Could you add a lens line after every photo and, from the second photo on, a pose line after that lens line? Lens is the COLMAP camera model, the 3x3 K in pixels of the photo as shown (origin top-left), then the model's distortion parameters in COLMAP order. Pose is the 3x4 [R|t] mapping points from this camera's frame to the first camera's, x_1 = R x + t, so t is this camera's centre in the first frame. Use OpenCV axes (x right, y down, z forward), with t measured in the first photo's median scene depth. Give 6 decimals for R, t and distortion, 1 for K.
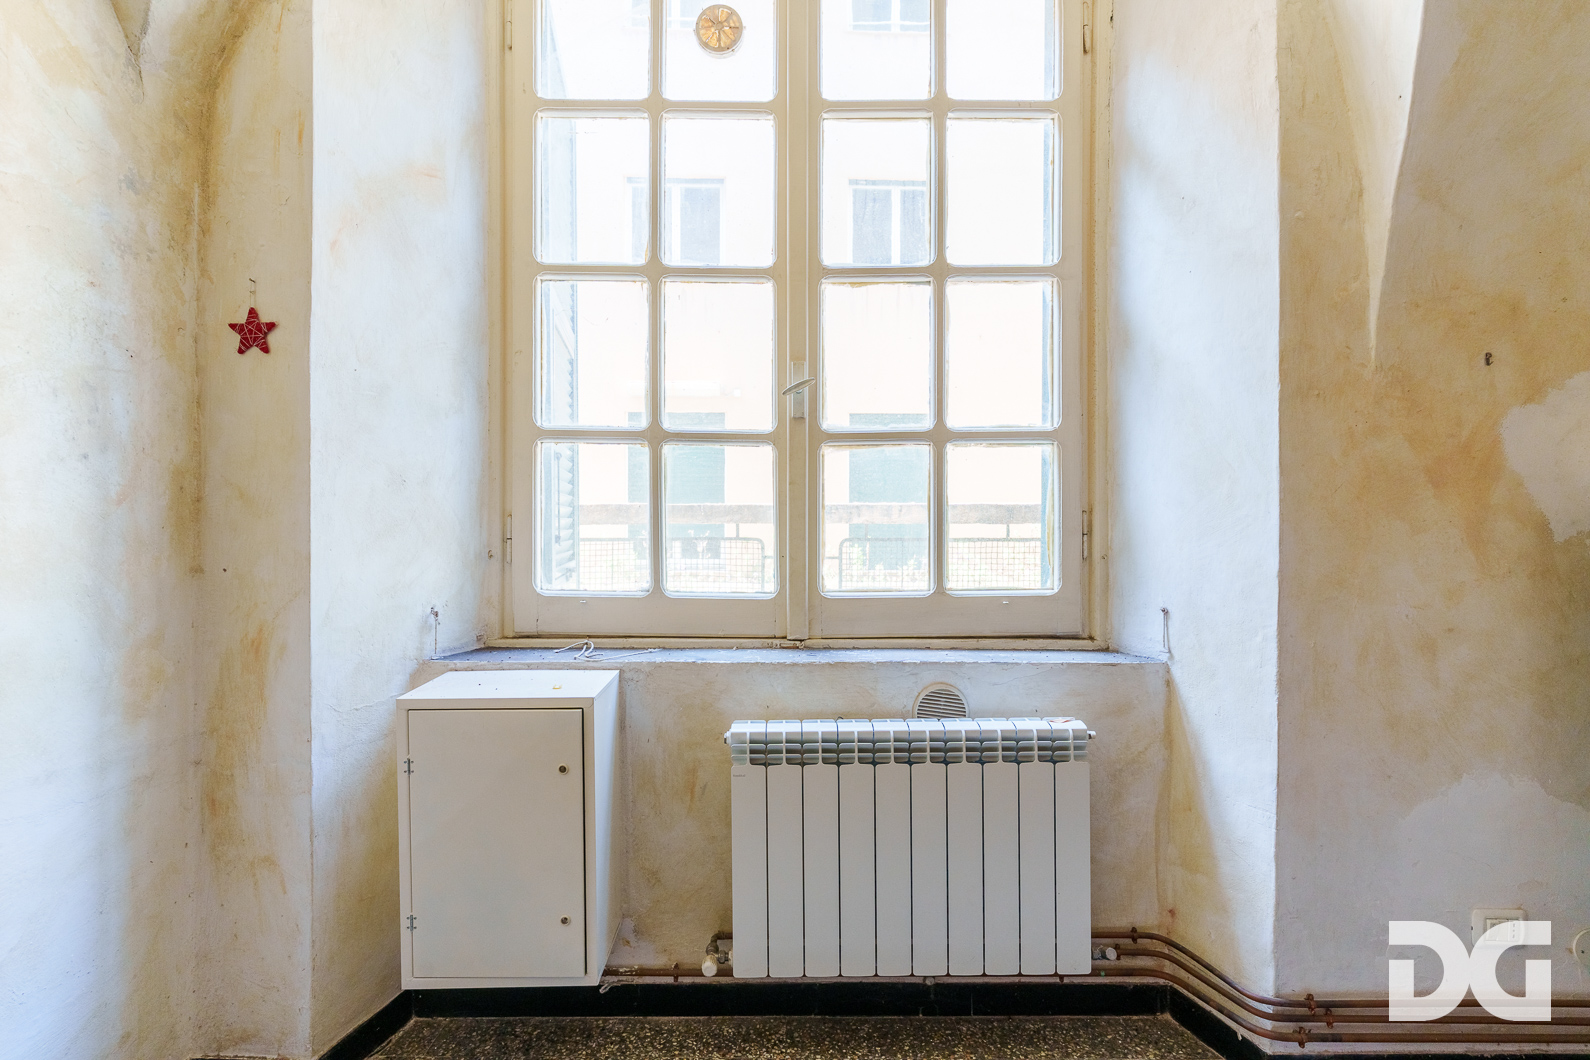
lens RADIAL K [[753.2, 0, 796.9], [0, 753.2, 525.7], [0, 0, 1]] dist [-0.001681, 0.001375]
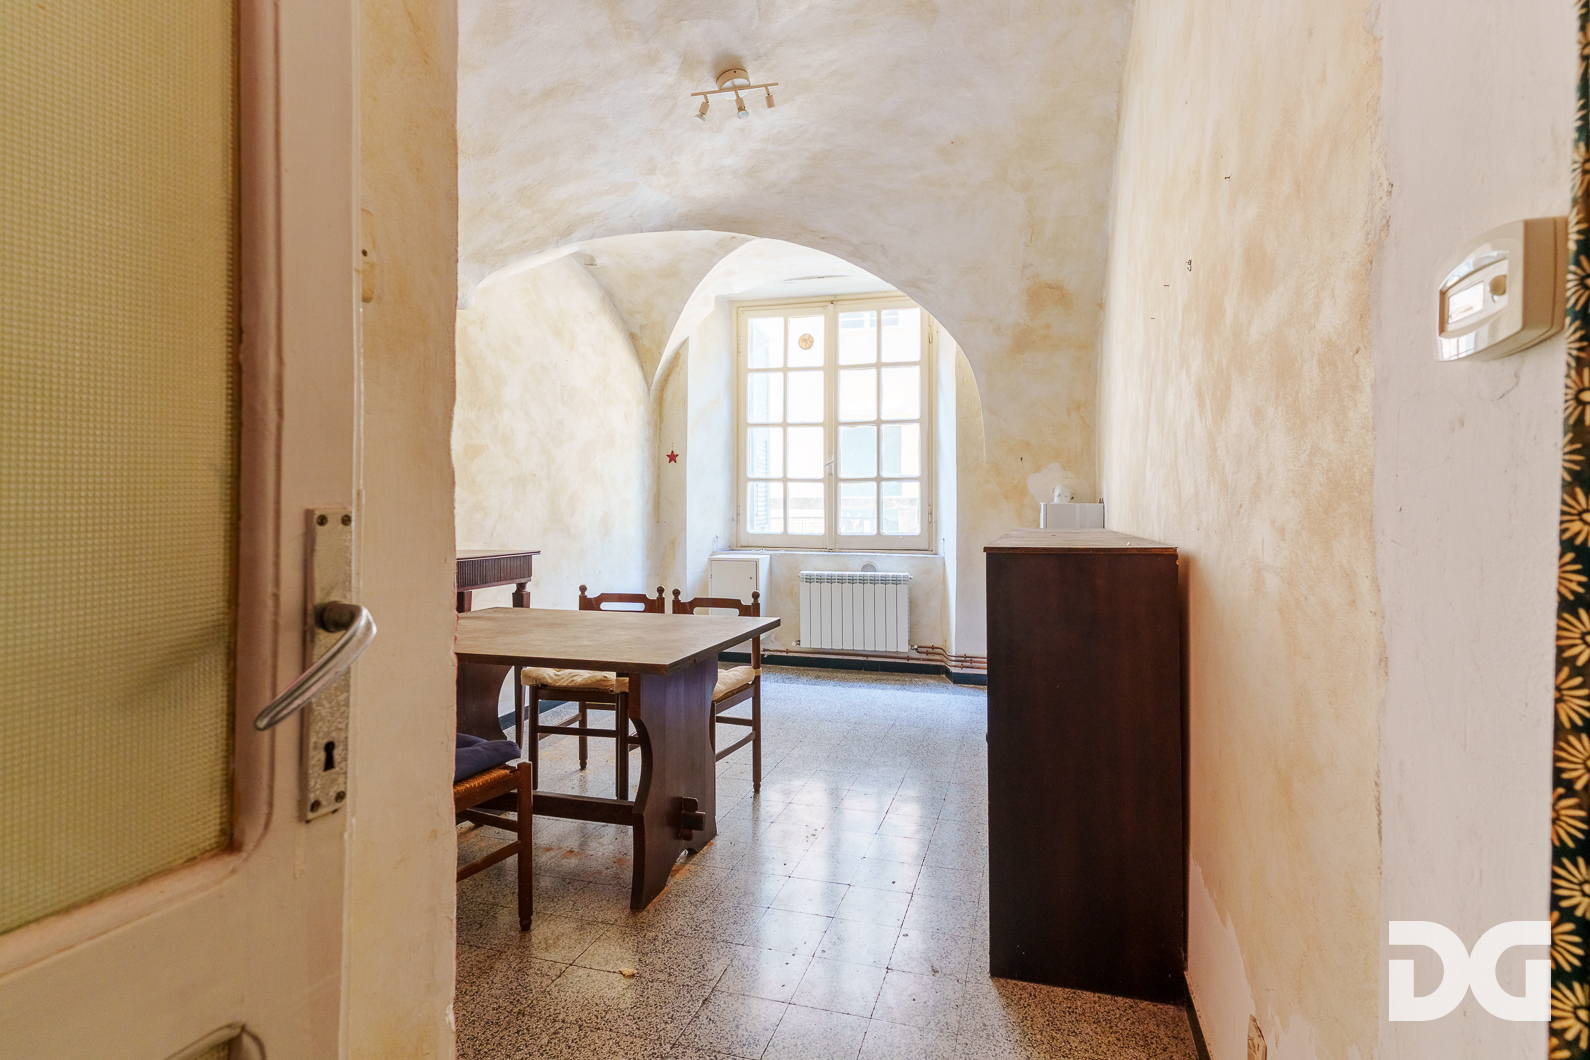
lens RADIAL K [[753.2, 0, 831.0], [0, 753.2, 511.0], [0, 0, 1]] dist [-0.001681, 0.001375]
pose [[0.964469, 0.003745, -0.264170, 0.870080], [-0.003386, 0.999993, 0.001813, -0.002621], [0.264175, -0.000854, 0.964474, -2.047924]]
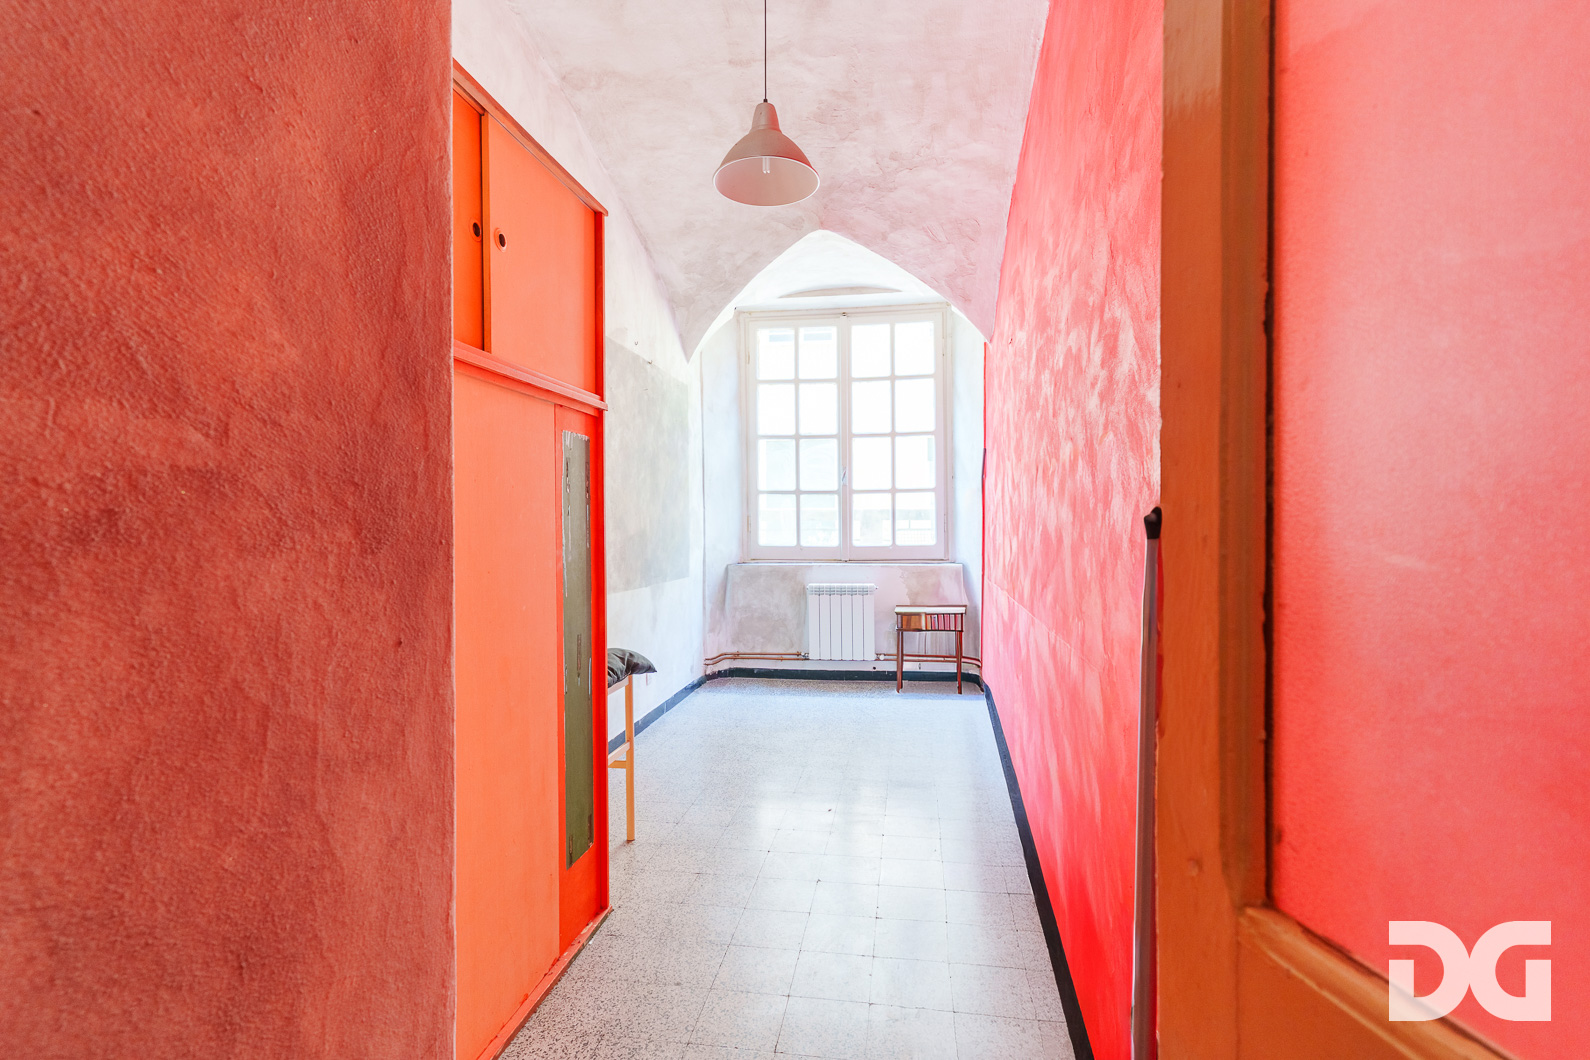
lens RADIAL K [[753.2, 0, 791.7], [0, 753.2, 521.9], [0, 0, 1]] dist [-0.001681, 0.001375]
pose [[0.985002, -0.007357, -0.172383, 0.337340], [0.007332, 0.999973, -0.000780, -0.001315], [0.172384, -0.000496, 0.985030, -2.153979]]
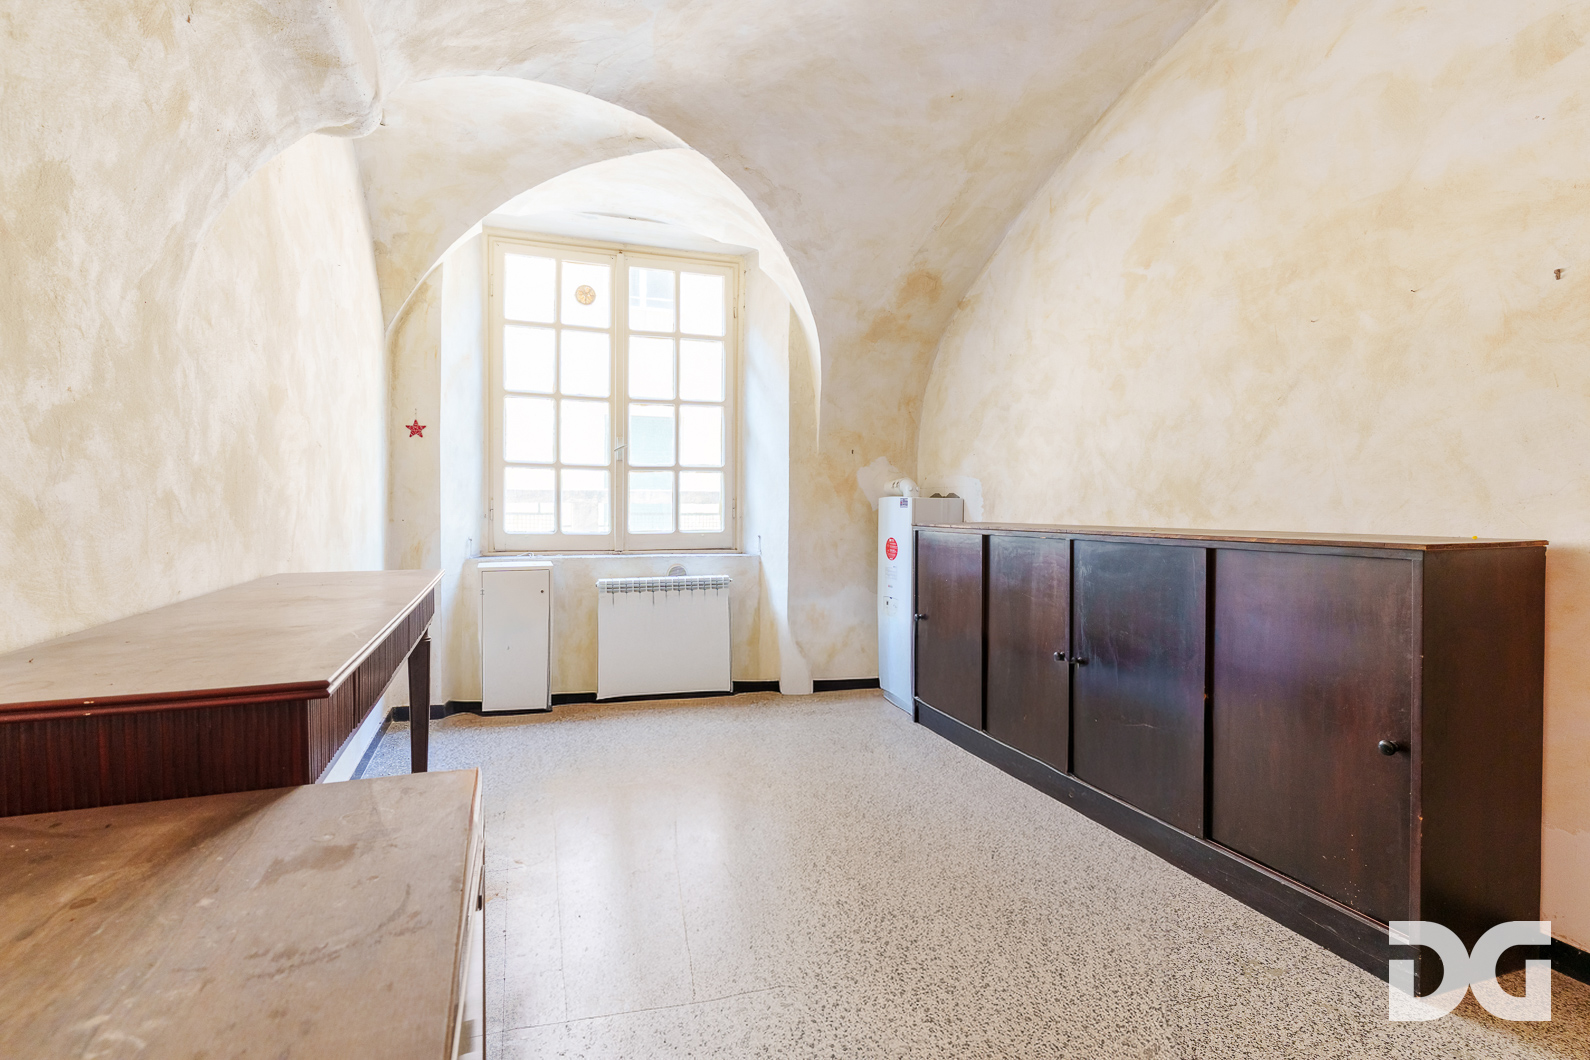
lens RADIAL K [[753.2, 0, 777.6], [0, 753.2, 523.5], [0, 0, 1]] dist [-0.001681, 0.001375]
pose [[0.950891, -0.002464, 0.309517, -0.296592], [-0.005060, 0.999711, 0.023504, 0.002698], [-0.309486, -0.023916, 0.950603, -1.644749]]
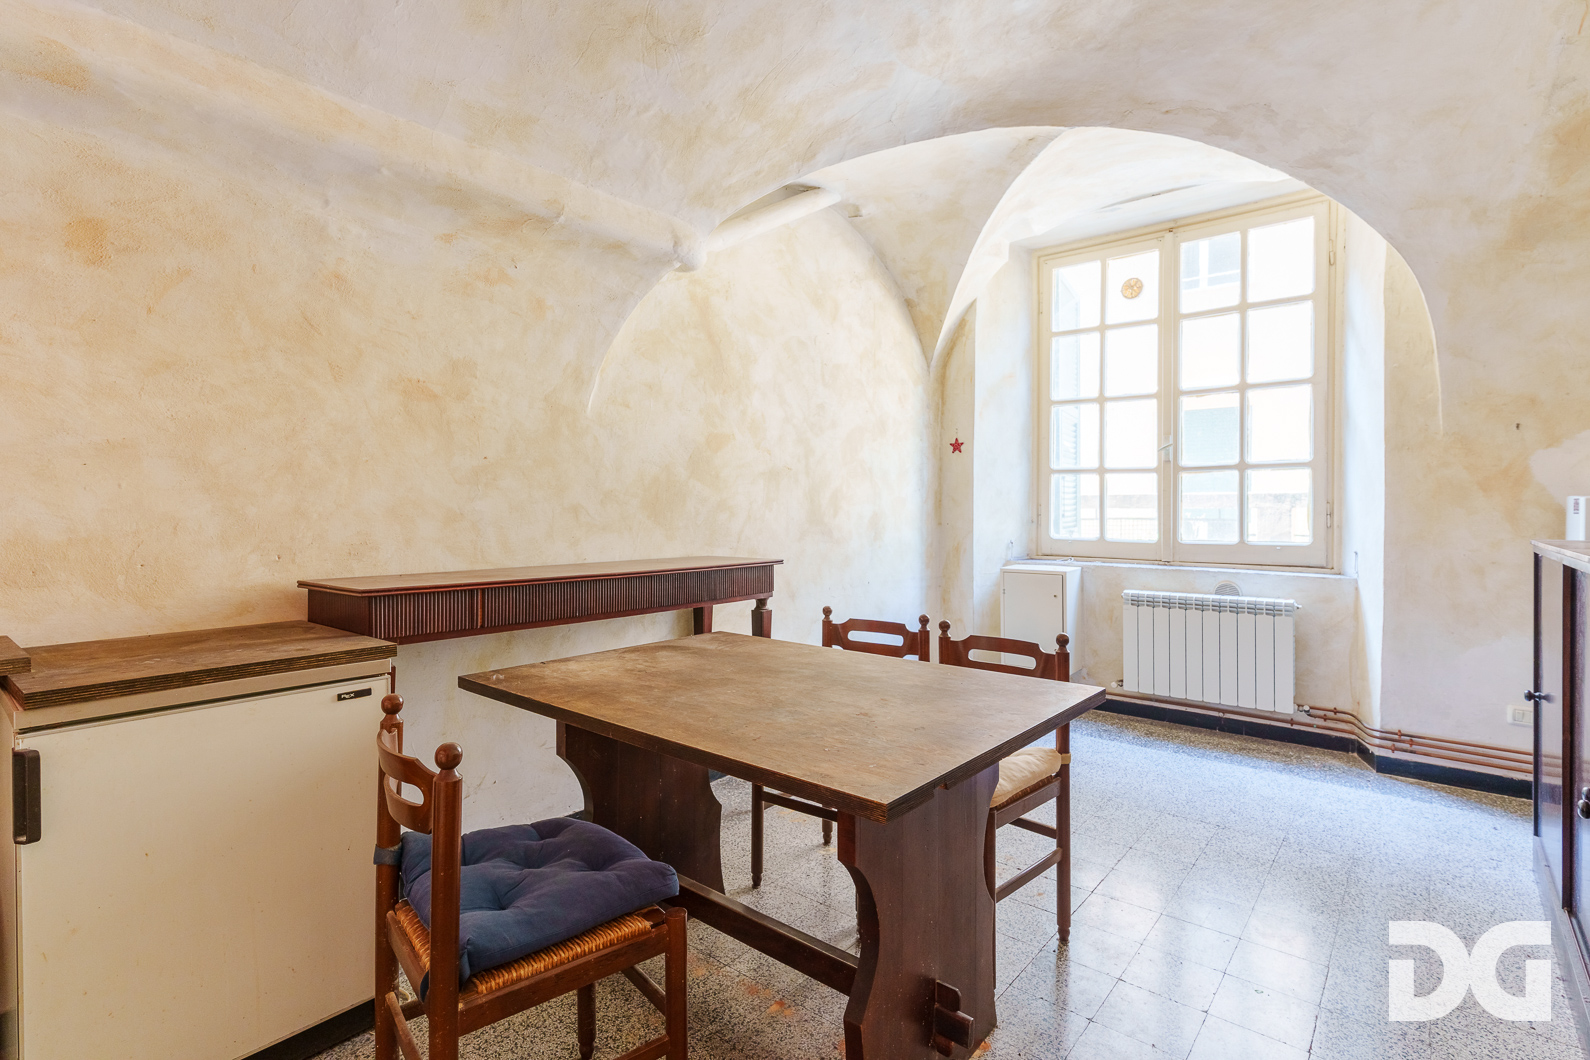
lens RADIAL K [[753.2, 0, 798.9], [0, 753.2, 518.5], [0, 0, 1]] dist [-0.001681, 0.001375]
pose [[0.763640, 0.009891, -0.645566, 0.667896], [-0.001866, 0.999912, 0.013113, -0.001485], [0.645639, -0.008809, 0.763592, -1.530049]]
